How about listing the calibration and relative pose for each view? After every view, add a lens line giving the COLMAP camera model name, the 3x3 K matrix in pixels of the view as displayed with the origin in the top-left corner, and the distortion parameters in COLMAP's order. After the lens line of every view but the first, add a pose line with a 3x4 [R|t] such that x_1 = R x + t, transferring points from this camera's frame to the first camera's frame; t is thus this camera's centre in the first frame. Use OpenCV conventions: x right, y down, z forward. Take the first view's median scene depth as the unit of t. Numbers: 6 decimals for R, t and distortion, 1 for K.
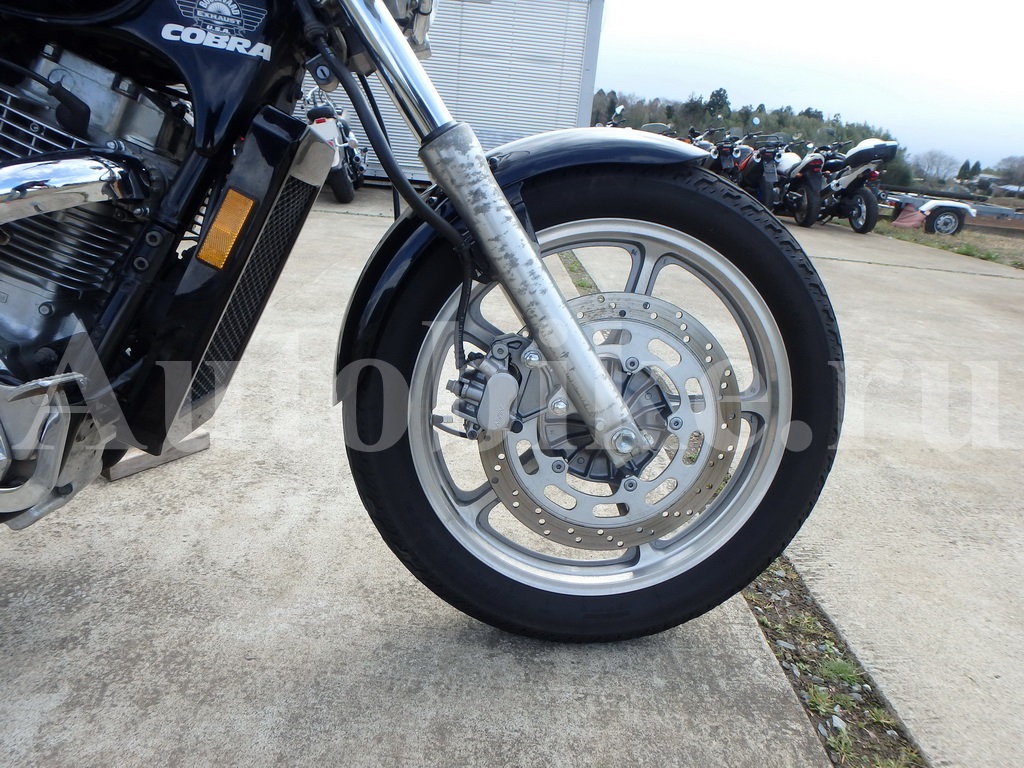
lens RADIAL K [[642.9, 0, 511.1], [0, 642.9, 377.9], [0, 0, 1]] dist [-0.030429, 0.001020]
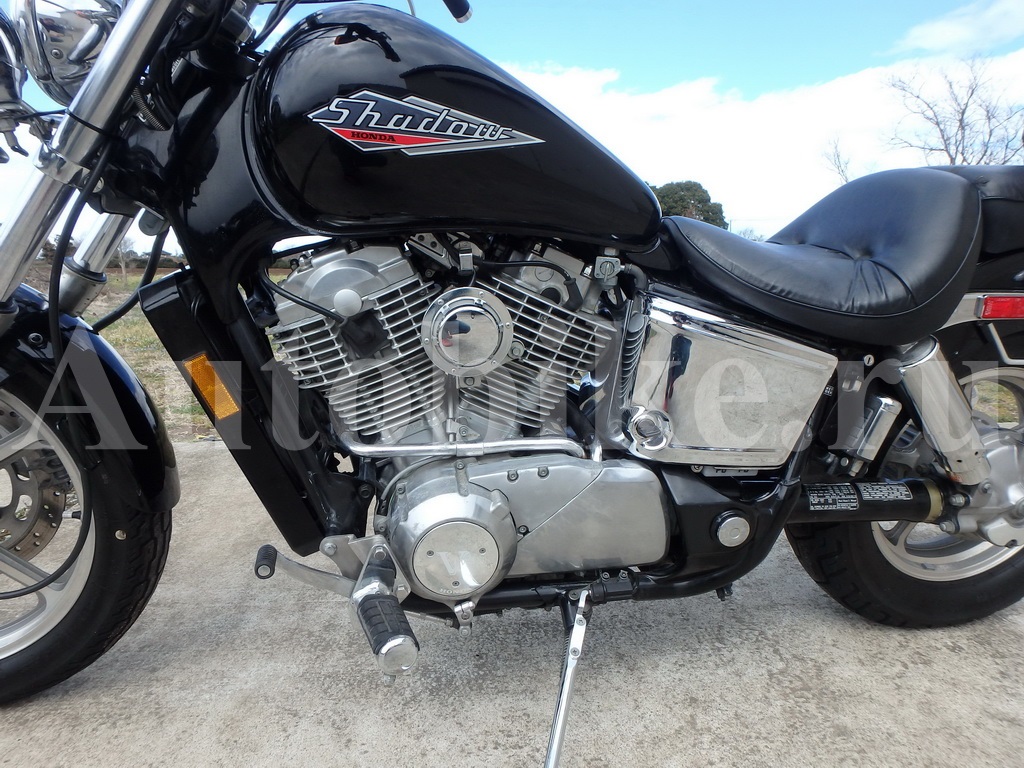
lens RADIAL K [[646.1, 0, 513.2], [0, 646.1, 376.5], [0, 0, 1]] dist [-0.017499, 0.003826]
pose [[-0.990986, -0.077383, -0.109359, -0.686637], [-0.121816, 0.860209, 0.495179, -0.727479], [0.055753, 0.504037, -0.861881, 1.780687]]
